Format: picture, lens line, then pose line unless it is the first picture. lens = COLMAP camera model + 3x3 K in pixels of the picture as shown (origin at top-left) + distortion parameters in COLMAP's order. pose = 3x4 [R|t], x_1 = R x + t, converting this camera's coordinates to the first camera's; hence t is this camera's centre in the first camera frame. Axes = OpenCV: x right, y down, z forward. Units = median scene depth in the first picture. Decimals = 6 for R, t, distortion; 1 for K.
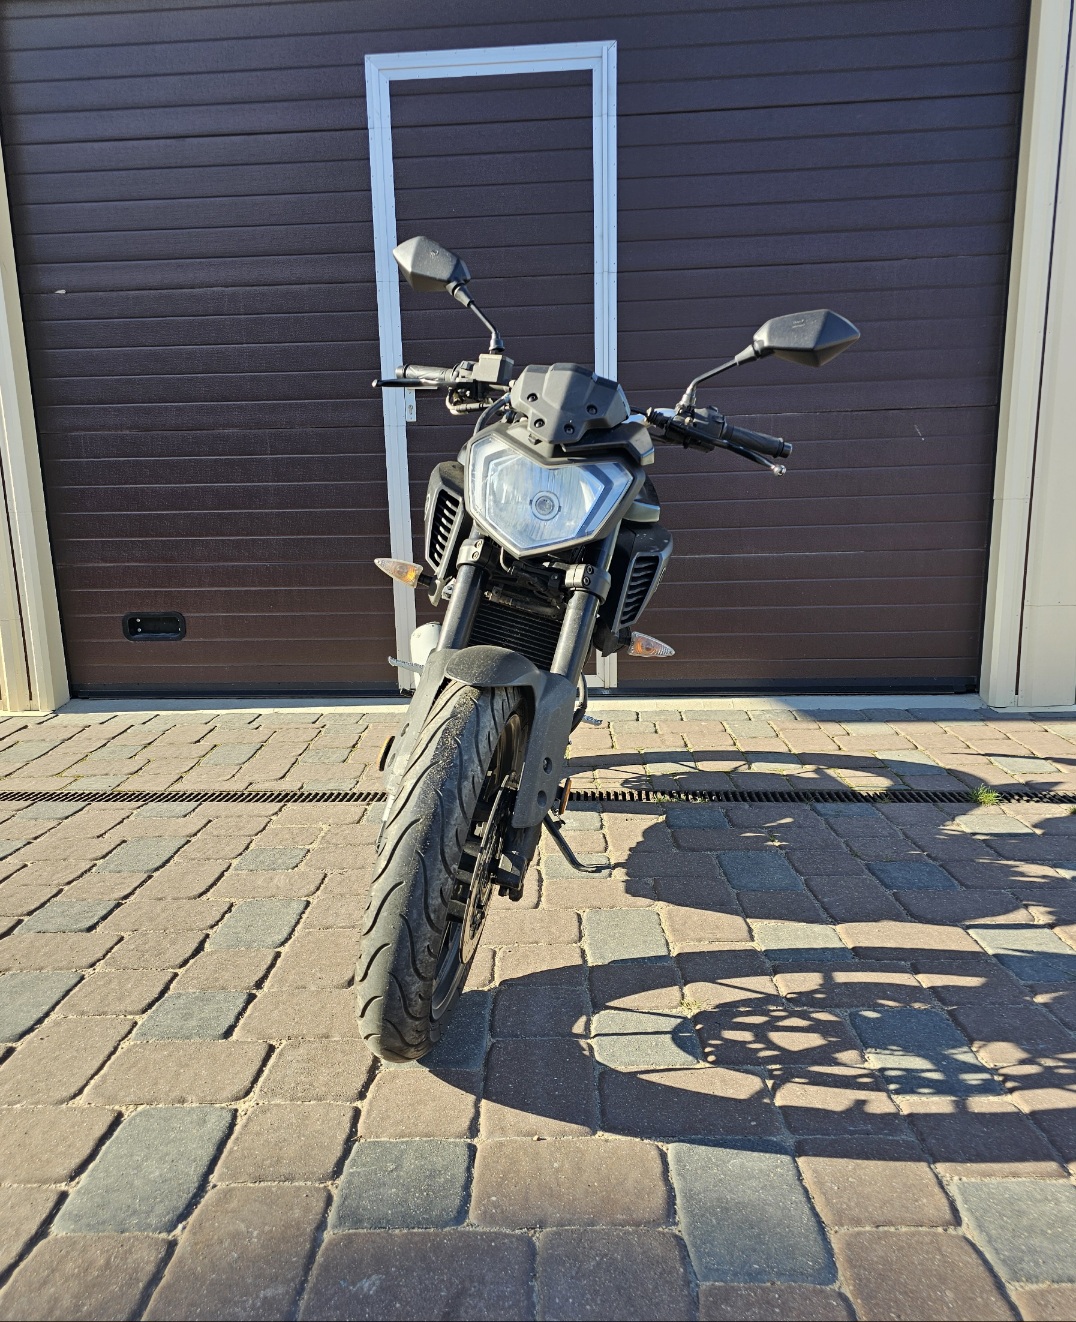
lens RADIAL K [[1070.2, 0, 539.0], [0, 1070.2, 661.0], [0, 0, 1]] dist [0.011813, -0.009746]
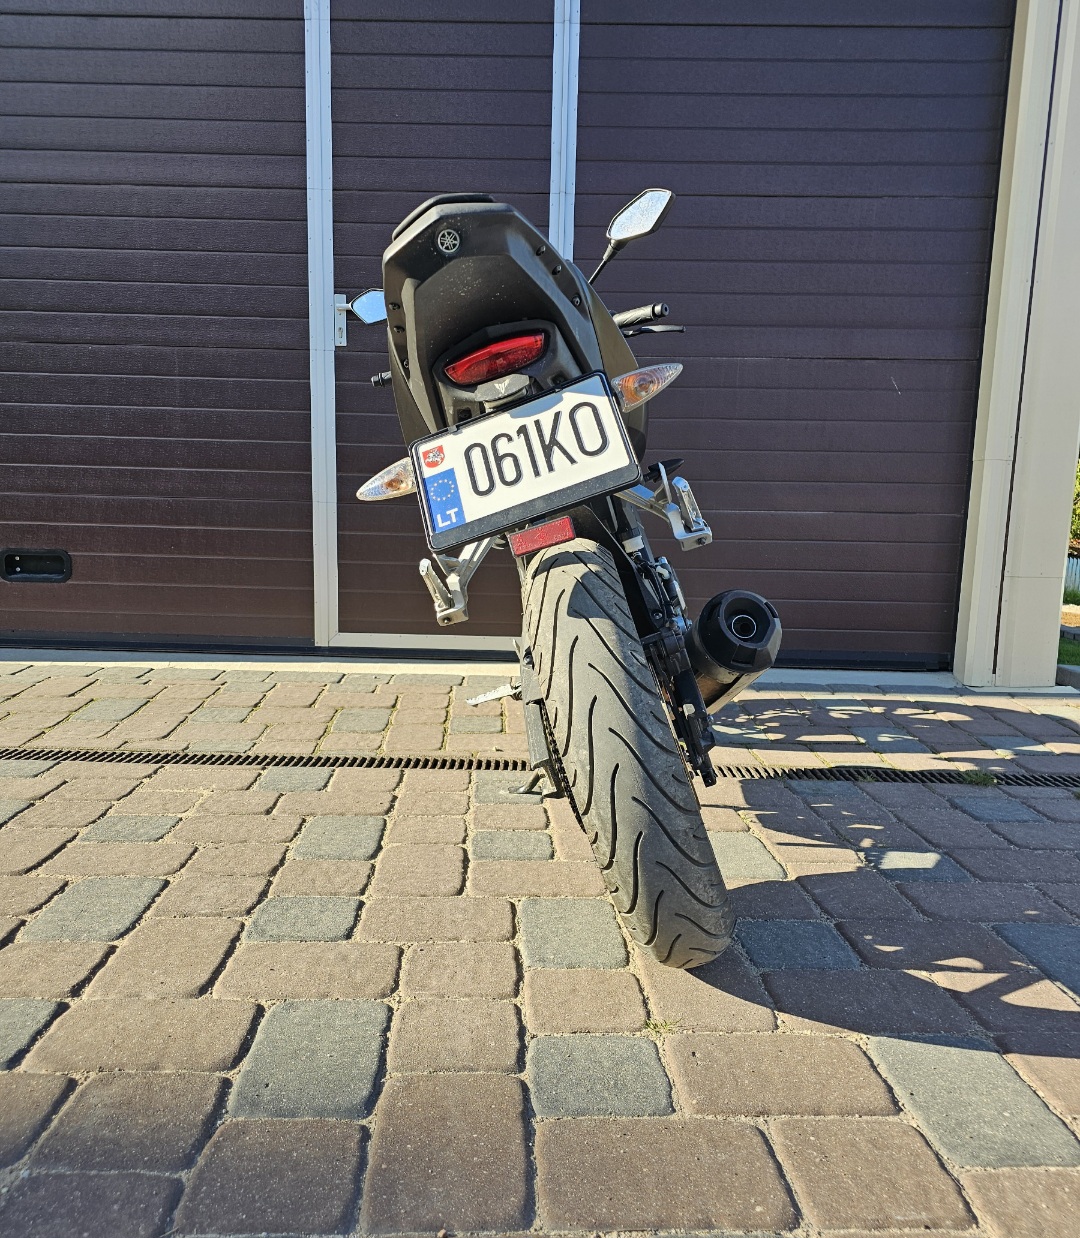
lens RADIAL K [[1024.7, 0, 538.8], [0, 1024.7, 619.2], [0, 0, 1]] dist [0.006261, -0.010455]
pose [[0.997638, 0.034551, 0.059364, 0.003553], [-0.031799, 0.998403, -0.046690, 0.048916], [-0.060882, 0.044692, 0.997144, 0.186570]]
